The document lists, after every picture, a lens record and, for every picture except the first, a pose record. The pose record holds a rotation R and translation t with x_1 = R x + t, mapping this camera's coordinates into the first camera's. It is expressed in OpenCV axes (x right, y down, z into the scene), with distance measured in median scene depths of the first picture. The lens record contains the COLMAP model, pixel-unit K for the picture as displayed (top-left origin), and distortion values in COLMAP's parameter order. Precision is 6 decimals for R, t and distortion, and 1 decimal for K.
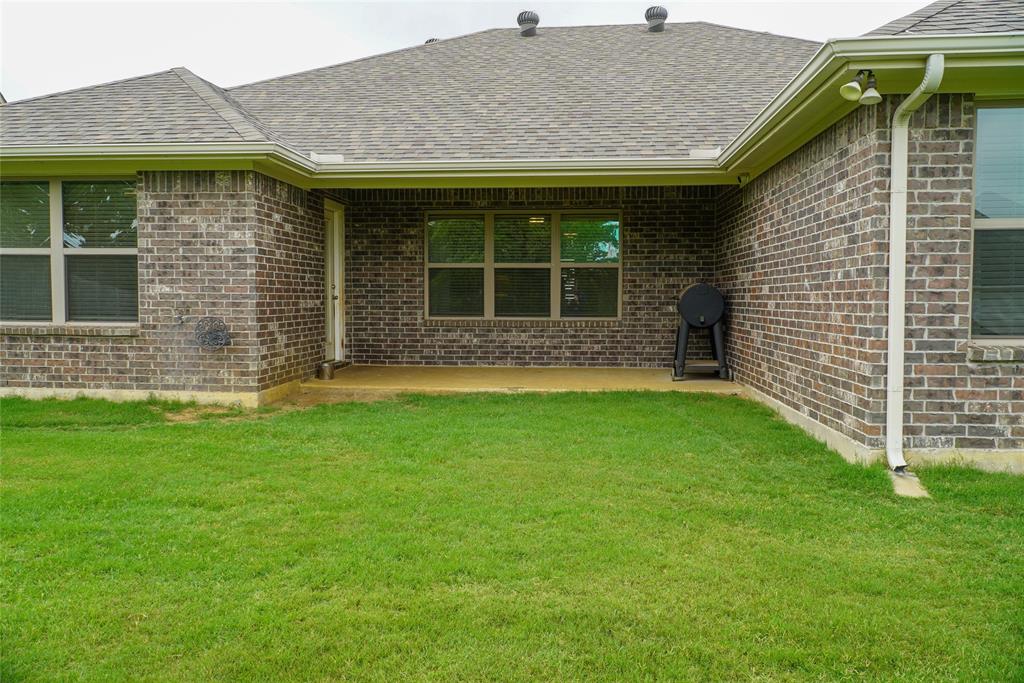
lens RADIAL K [[802.5, 0, 511.6], [0, 802.5, 333.4], [0, 0, 1]] dist [-0.001573, 0.004774]
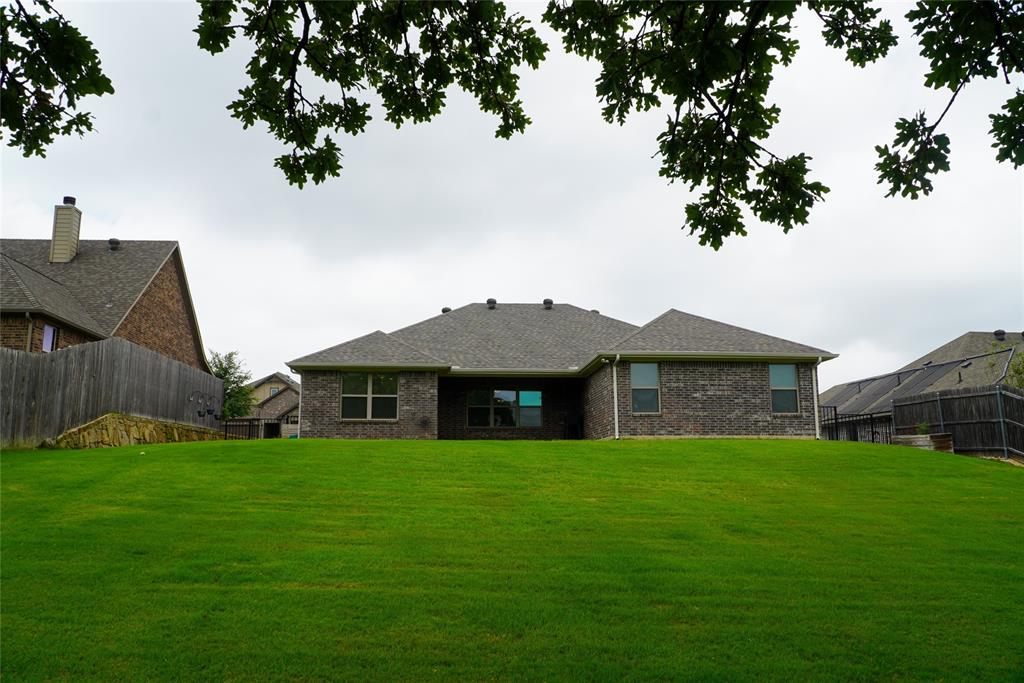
lens RADIAL K [[802.5, 0, 512.0], [0, 802.5, 342.8], [0, 0, 1]] dist [-0.001573, 0.004774]
pose [[0.985608, 0.021273, 0.167702, -0.556989], [0.014909, 0.977246, -0.211586, 0.364407], [-0.168387, 0.211041, 0.962864, -2.133791]]
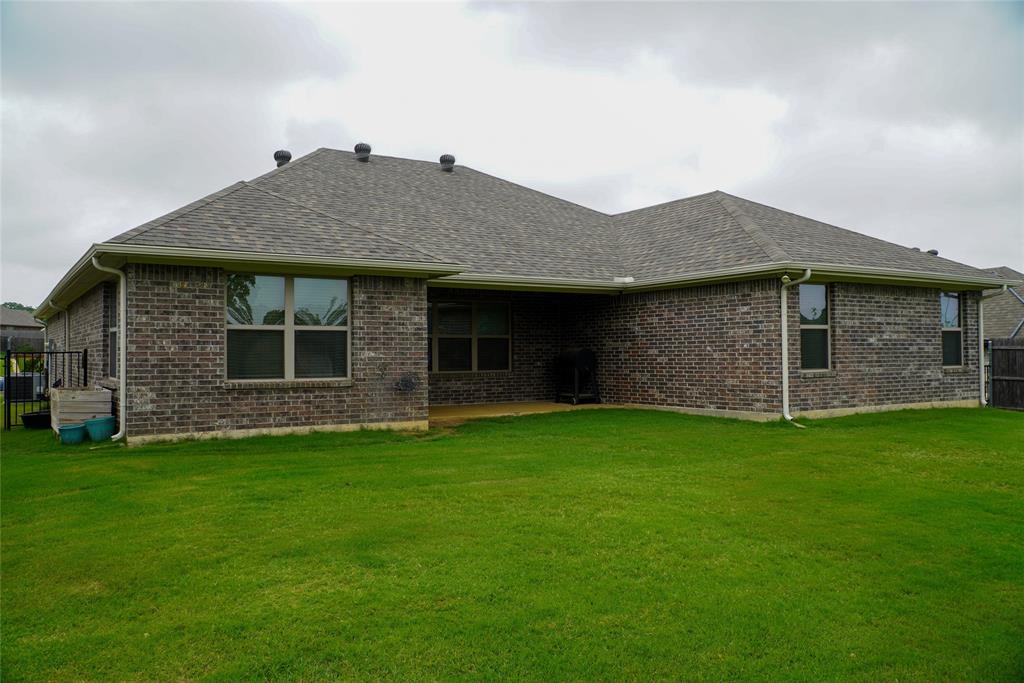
lens RADIAL K [[802.5, 0, 509.2], [0, 802.5, 342.9], [0, 0, 1]] dist [-0.001573, 0.004774]
pose [[0.797825, -0.000929, 0.602888, -1.115424], [0.038831, 0.998002, -0.049848, 0.007693], [-0.601637, 0.063181, 0.796267, -0.334787]]
